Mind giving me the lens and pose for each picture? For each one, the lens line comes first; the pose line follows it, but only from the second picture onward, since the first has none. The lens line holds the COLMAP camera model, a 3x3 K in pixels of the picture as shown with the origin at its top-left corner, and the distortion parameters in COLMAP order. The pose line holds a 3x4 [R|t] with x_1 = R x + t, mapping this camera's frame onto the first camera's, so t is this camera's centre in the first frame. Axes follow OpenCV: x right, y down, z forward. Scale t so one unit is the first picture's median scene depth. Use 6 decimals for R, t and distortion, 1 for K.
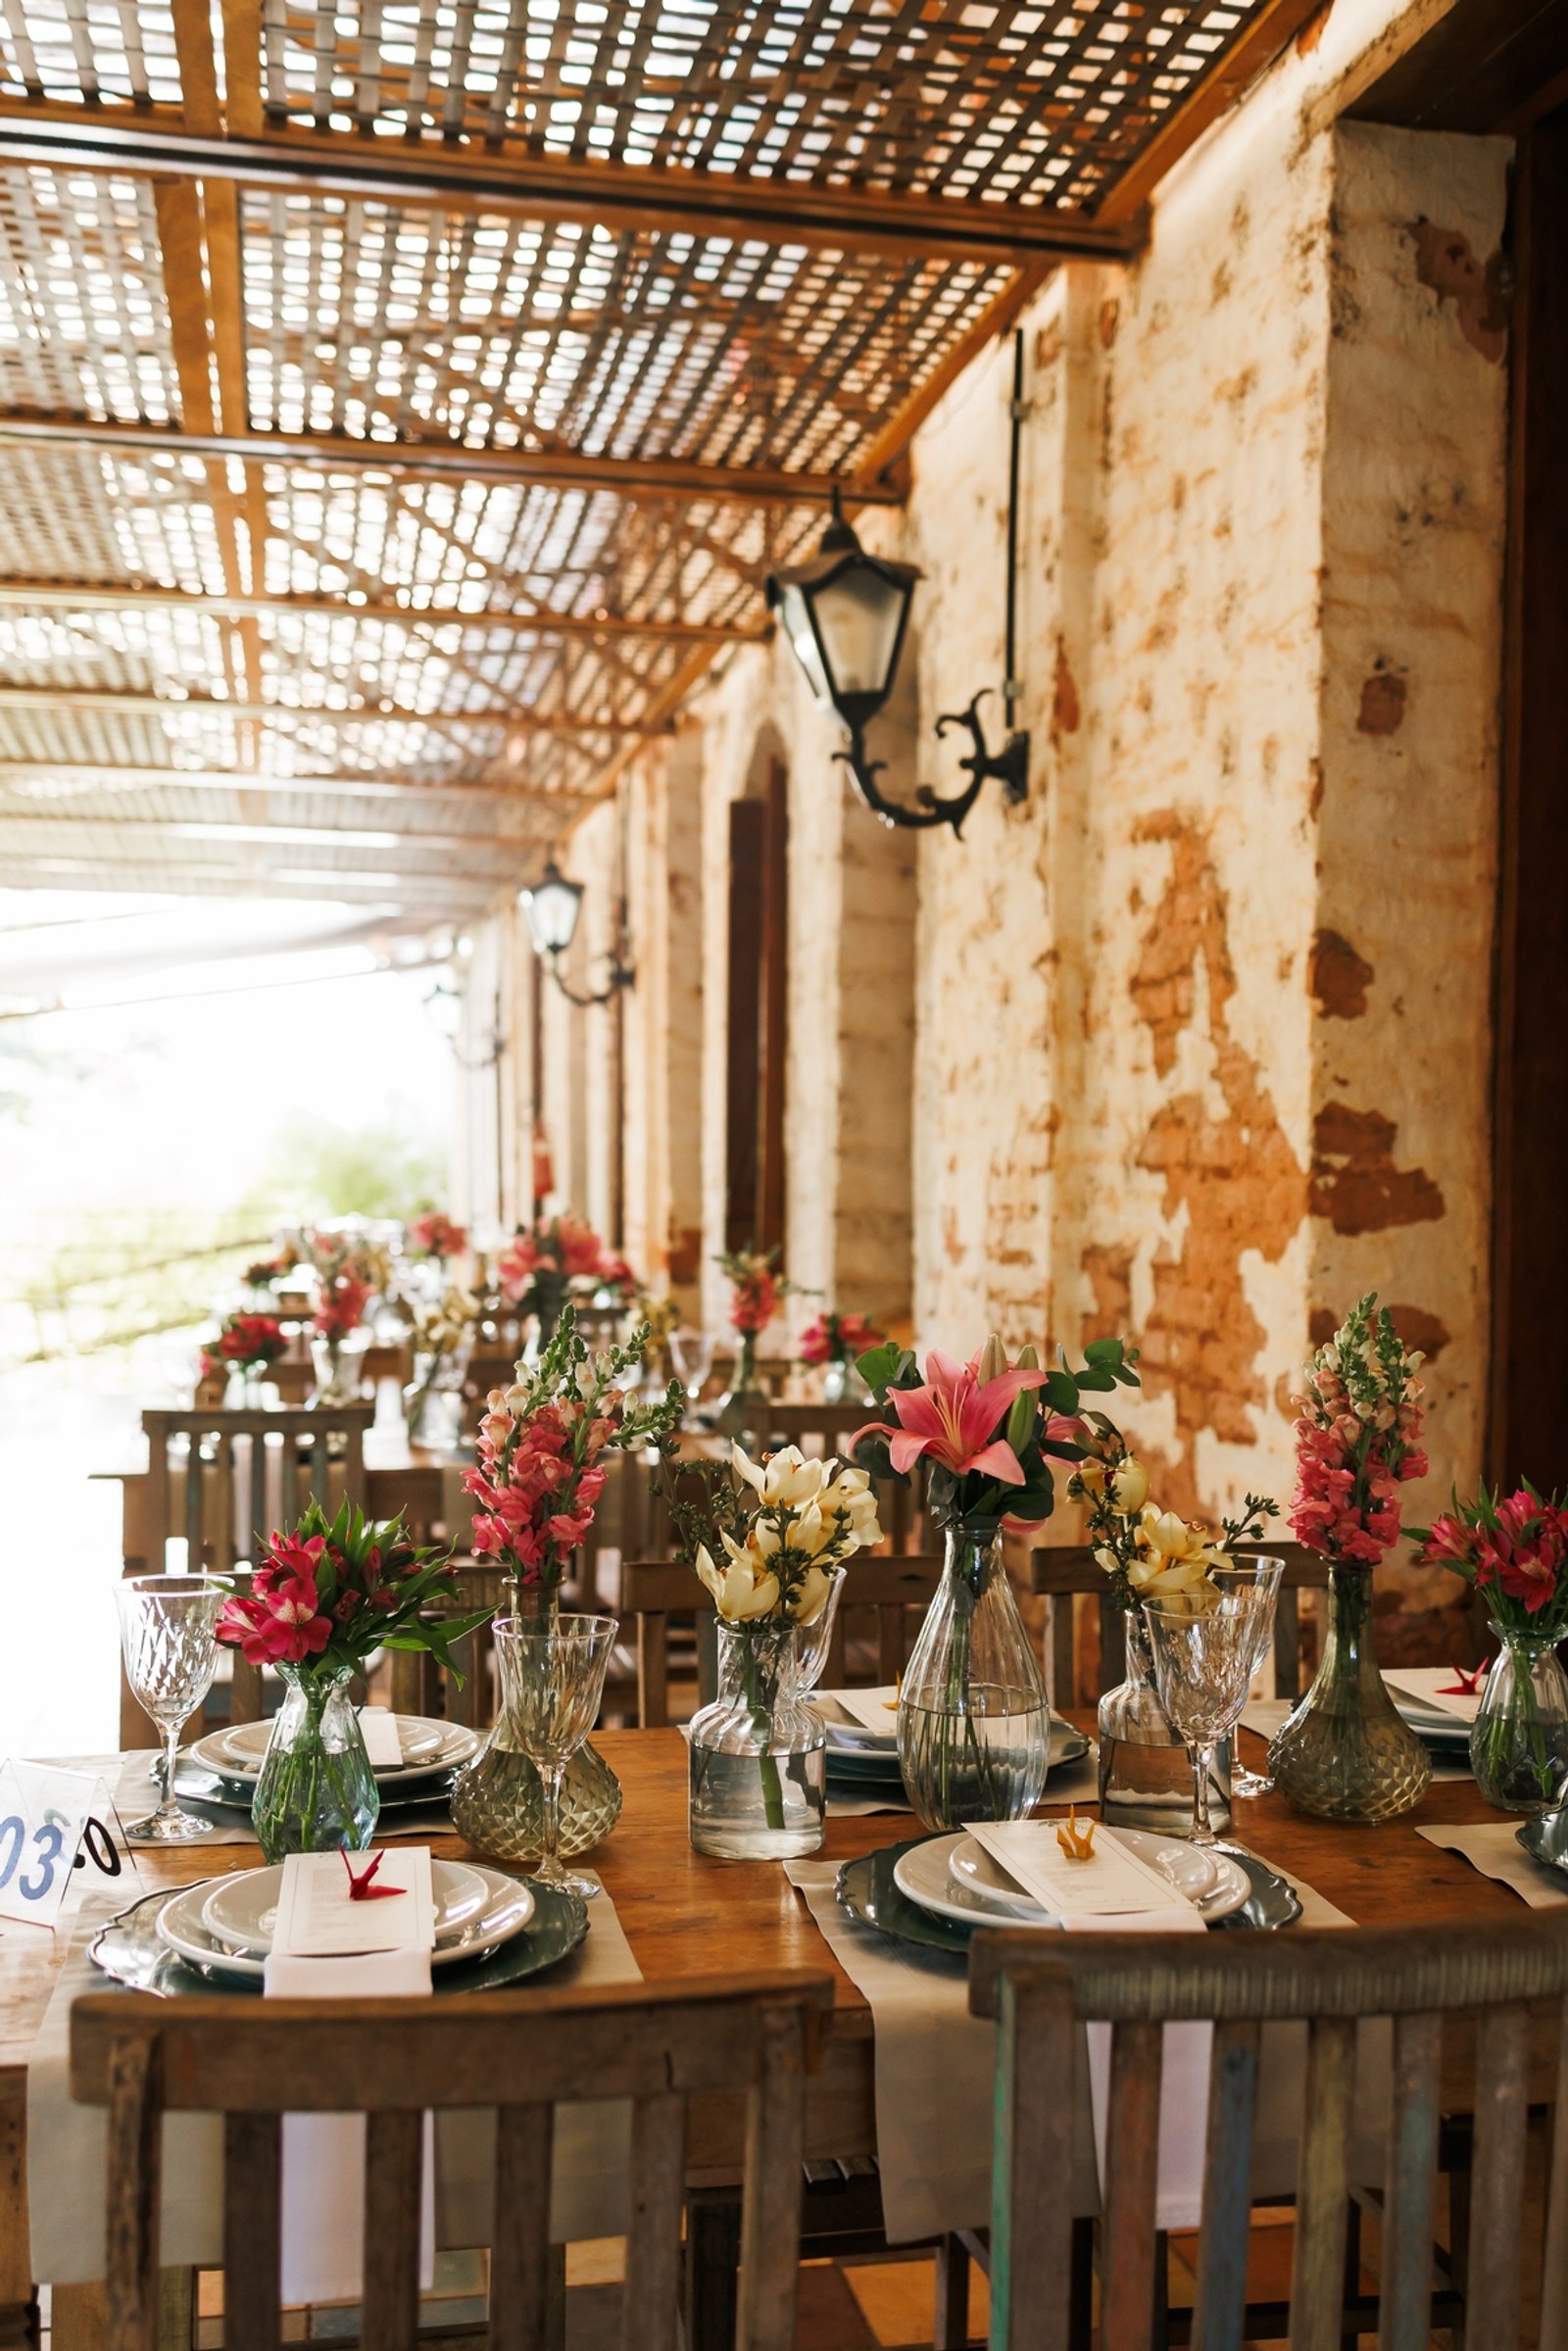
lens RADIAL K [[2435.6, 0, 741.0], [0, 2435.6, 1138.6], [0, 0, 1]] dist [0.022606, 0.009656]
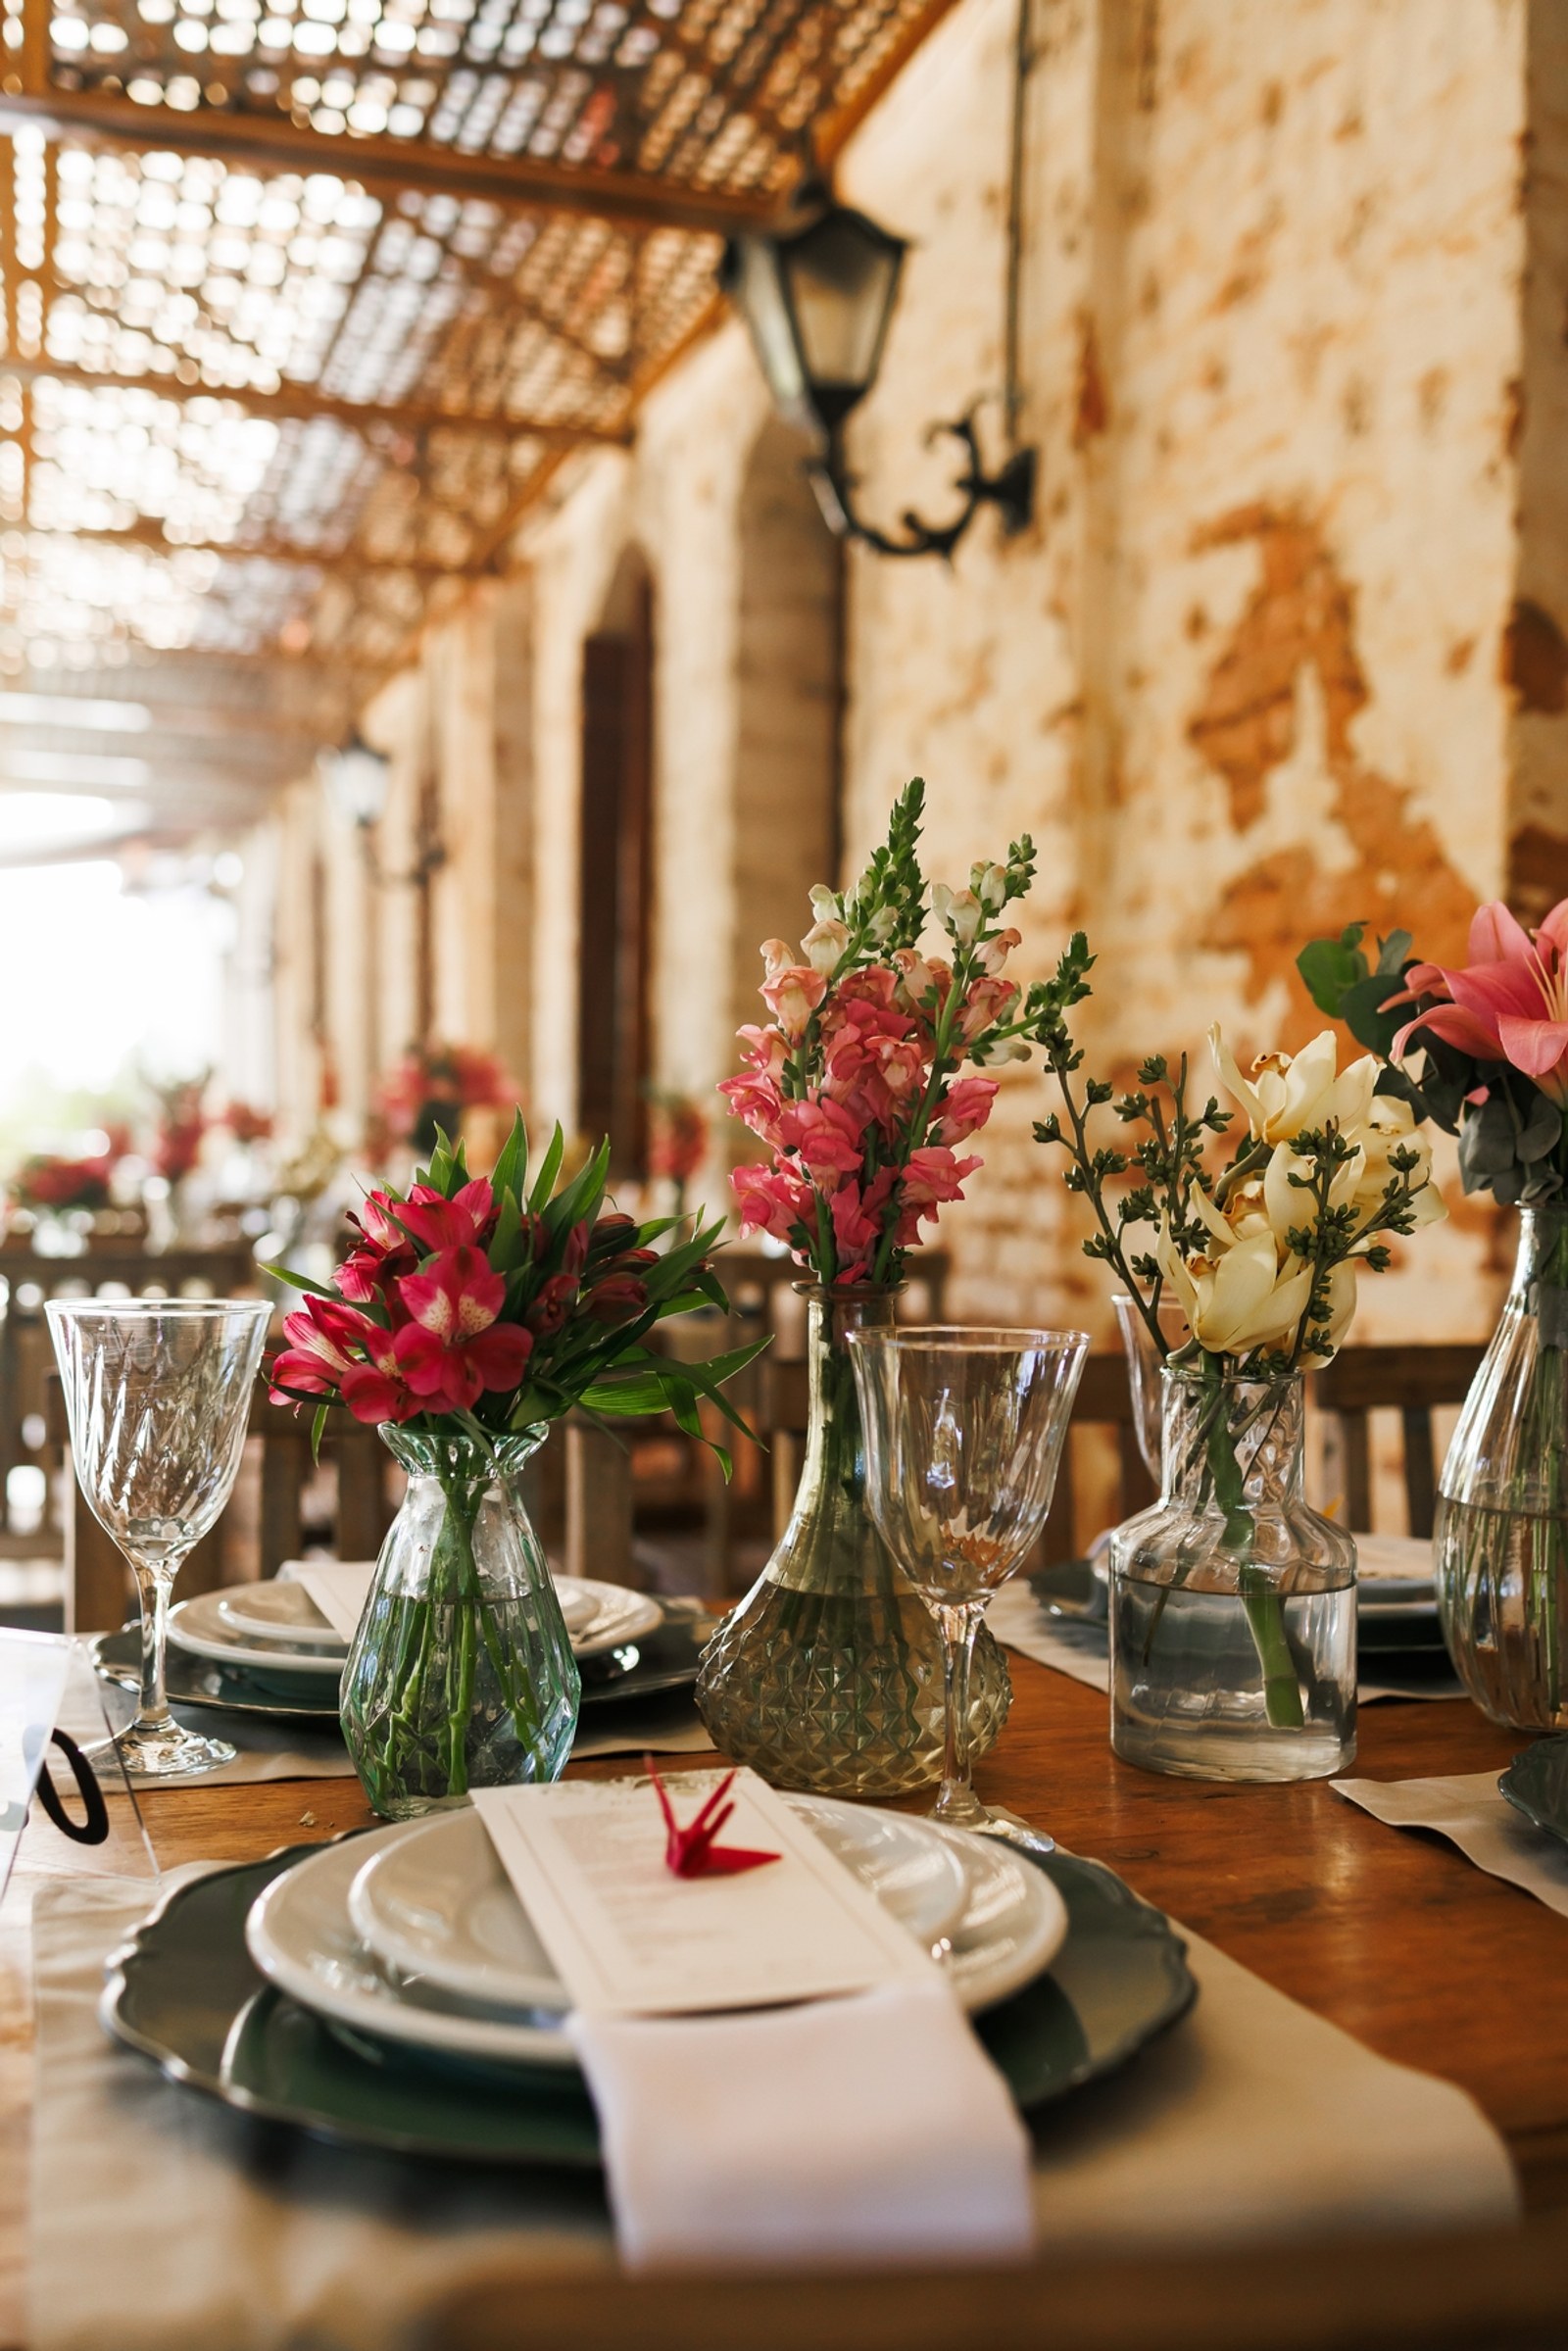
lens RADIAL K [[2299.9, 0, 711.2], [0, 2299.9, 1171.7], [0, 0, 1]] dist [0.020627, 0.015289]
pose [[0.992541, 0.004476, 0.121826, -0.093063], [-0.005719, 0.999935, 0.009854, 0.078861], [-0.121774, -0.010477, 0.992503, 0.257588]]
